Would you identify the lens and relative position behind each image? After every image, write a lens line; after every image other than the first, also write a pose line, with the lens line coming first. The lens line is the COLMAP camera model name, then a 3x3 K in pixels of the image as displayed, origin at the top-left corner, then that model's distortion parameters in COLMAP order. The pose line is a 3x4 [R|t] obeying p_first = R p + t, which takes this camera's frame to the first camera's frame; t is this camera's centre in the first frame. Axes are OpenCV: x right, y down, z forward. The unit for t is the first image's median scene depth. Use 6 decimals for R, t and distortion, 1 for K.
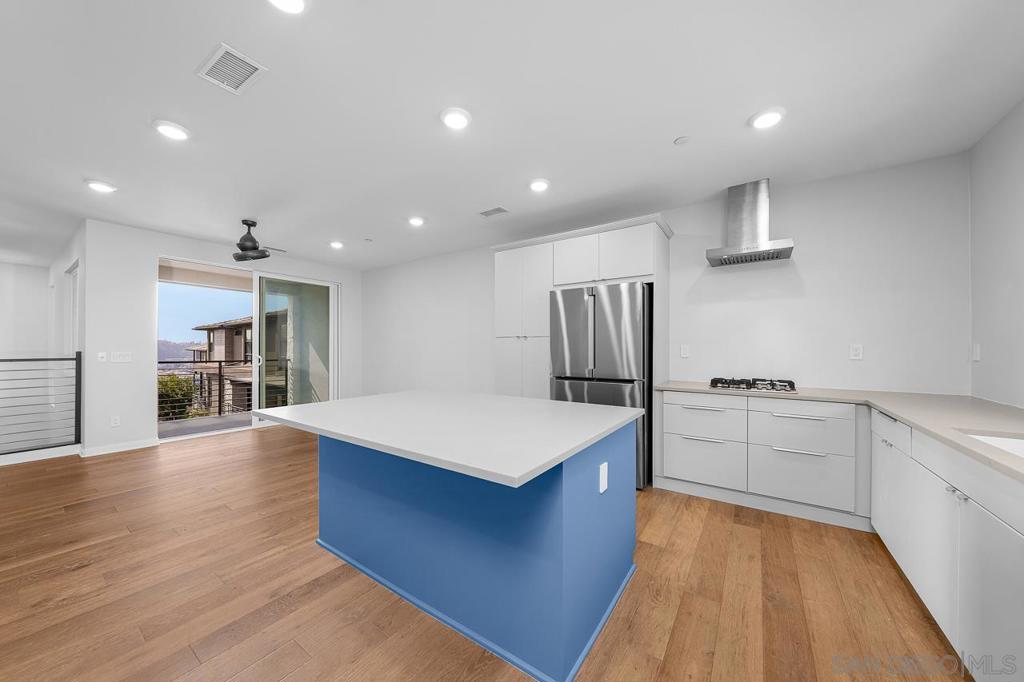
lens RADIAL K [[352.5, 0, 512.7], [0, 352.5, 347.5], [0, 0, 1]] dist [-0.001700, 0.000618]
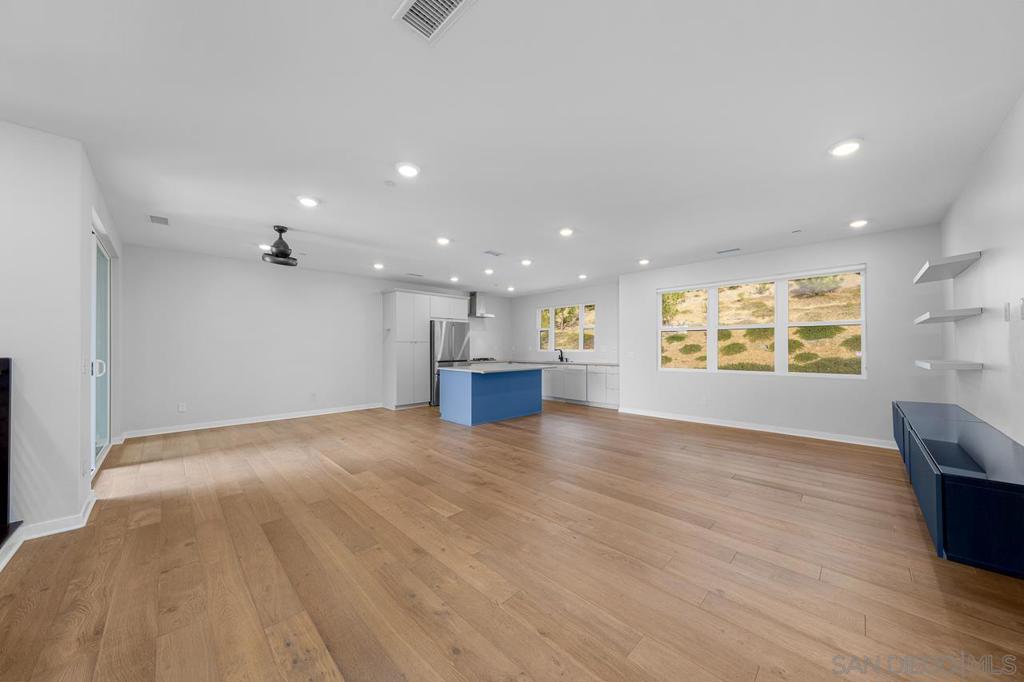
lens RADIAL K [[352.5, 0, 514.8], [0, 352.5, 345.7], [0, 0, 1]] dist [-0.001700, 0.000618]
pose [[0.179540, 0.003844, 0.983743, -2.296752], [0.005462, 0.999973, -0.004904, 0.002475], [-0.983736, 0.006254, 0.179514, 0.190072]]
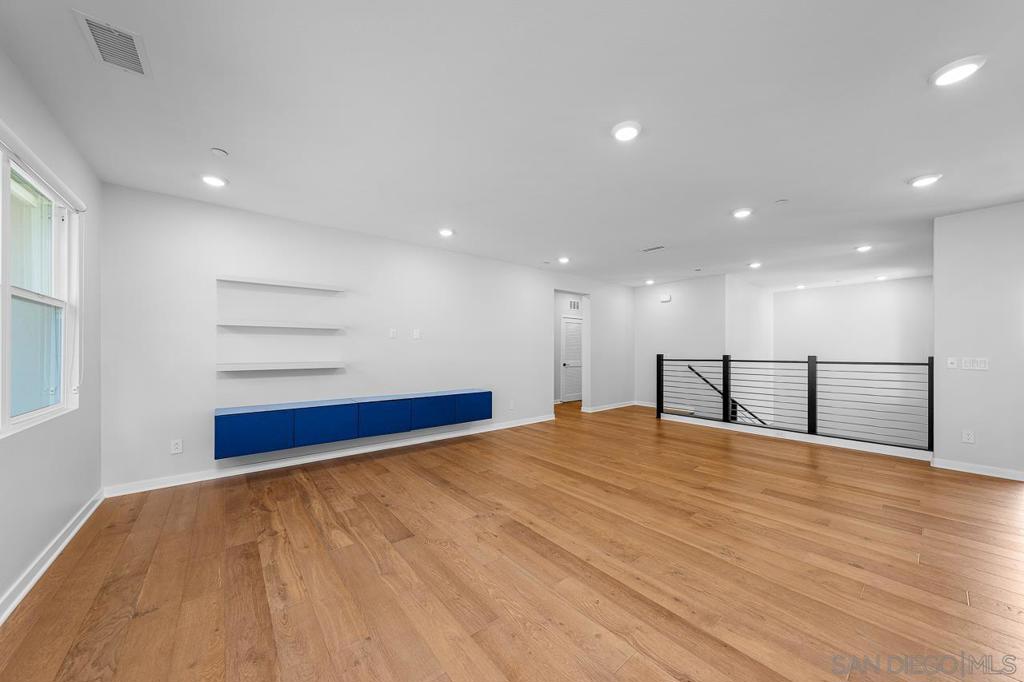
lens RADIAL K [[352.5, 0, 515.4], [0, 352.5, 346.8], [0, 0, 1]] dist [-0.001700, 0.000618]
pose [[-0.273723, -0.011937, -0.961734, 0.028068], [-0.005015, 0.999927, -0.010984, 0.001650], [0.961795, 0.001817, -0.273763, 0.221302]]
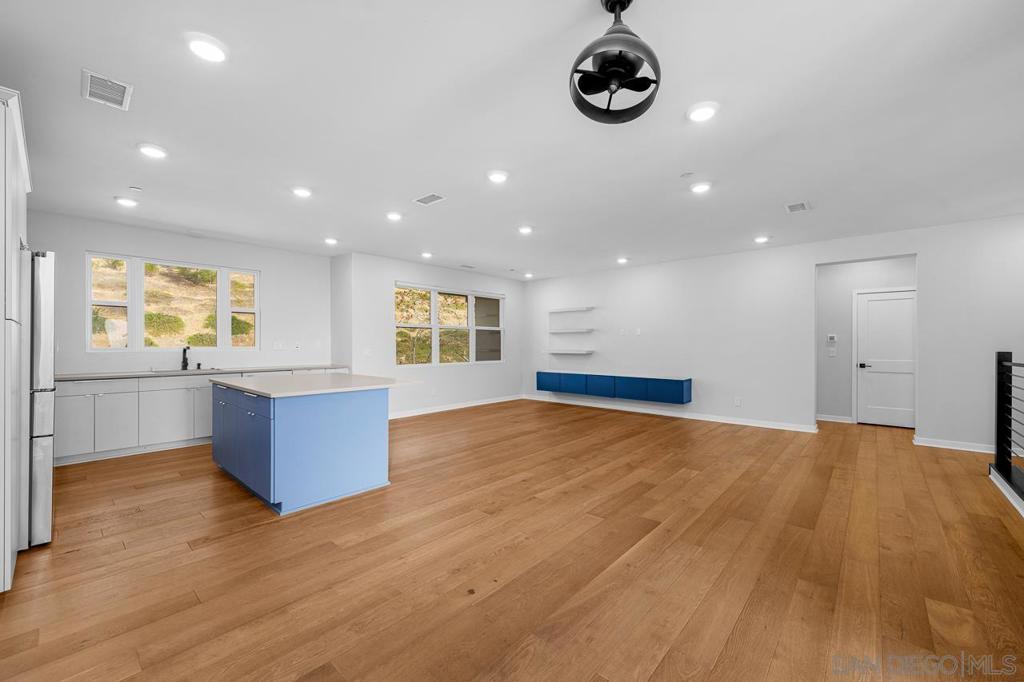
lens RADIAL K [[401.8, 0, 528.7], [0, 401.8, 342.8], [0, 0, 1]] dist [-0.000110, 0.000230]
pose [[-0.994884, -0.004561, 0.100926, -0.992241], [-0.004291, 0.999987, 0.002896, -0.009257], [-0.100937, 0.002448, -0.994890, 1.957937]]
